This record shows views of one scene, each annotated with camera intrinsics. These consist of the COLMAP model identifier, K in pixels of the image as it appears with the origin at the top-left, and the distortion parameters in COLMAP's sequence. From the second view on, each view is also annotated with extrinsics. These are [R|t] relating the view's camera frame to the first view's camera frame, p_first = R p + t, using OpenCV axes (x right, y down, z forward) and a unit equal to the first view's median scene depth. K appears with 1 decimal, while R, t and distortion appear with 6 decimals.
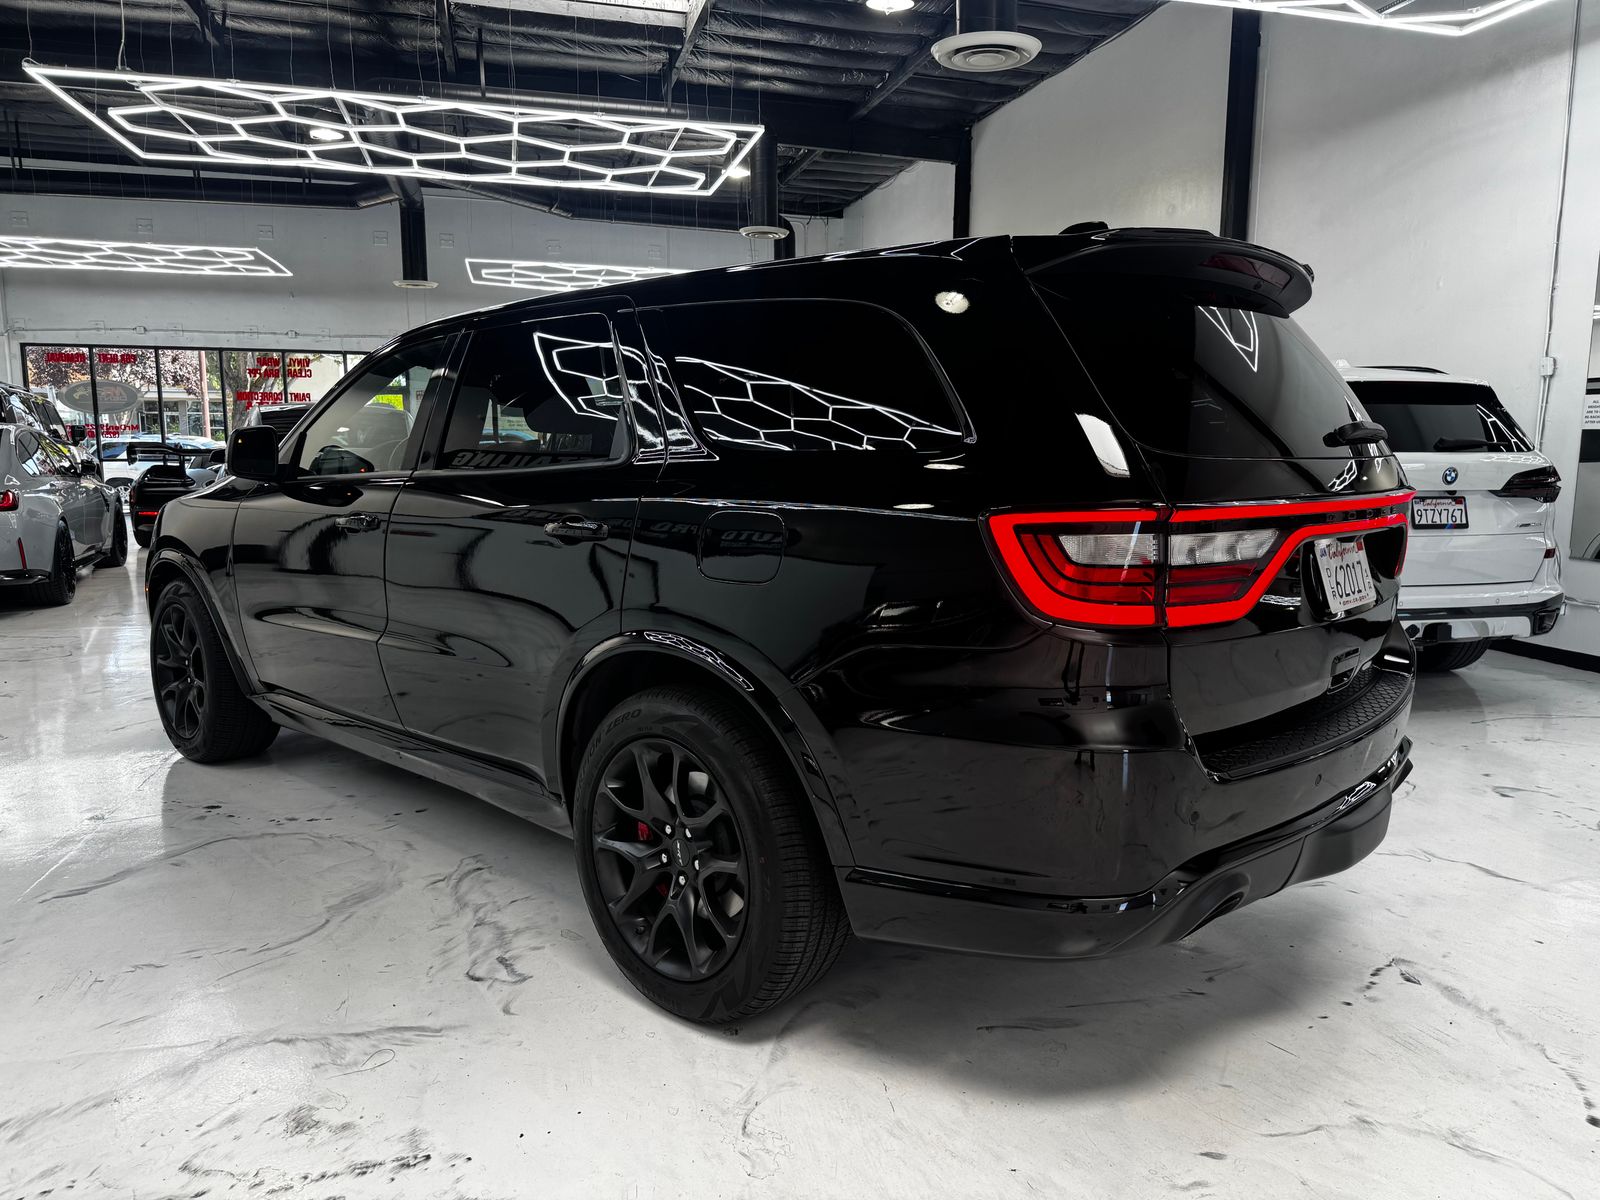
lens RADIAL K [[1102.3, 0, 797.3], [0, 1102.3, 605.5], [0, 0, 1]] dist [0.004768, 0.002637]
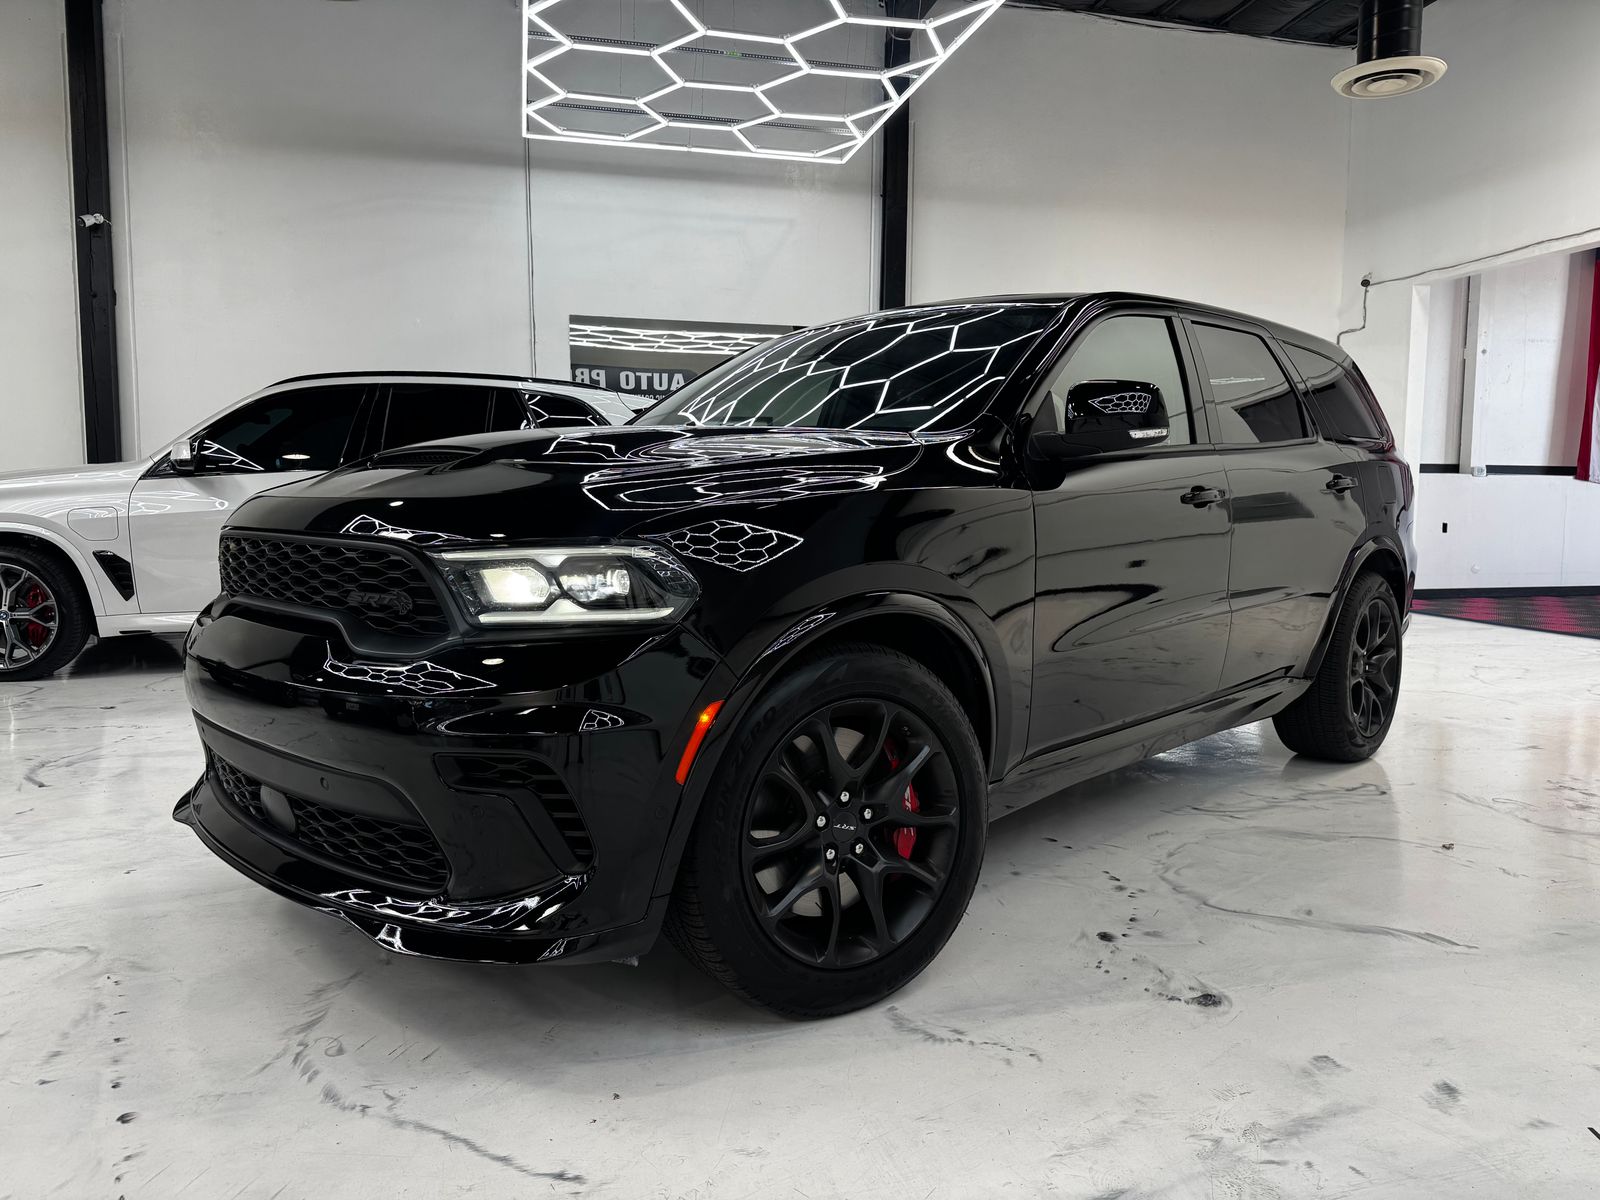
lens RADIAL K [[1102.3, 0, 797.6], [0, 1102.3, 597.4], [0, 0, 1]] dist [0.004768, 0.002637]
pose [[0.007243, -0.092237, 0.995711, -1.311045], [0.113080, 0.989425, 0.090833, -0.114498], [-0.993560, 0.111937, 0.017596, 1.281424]]
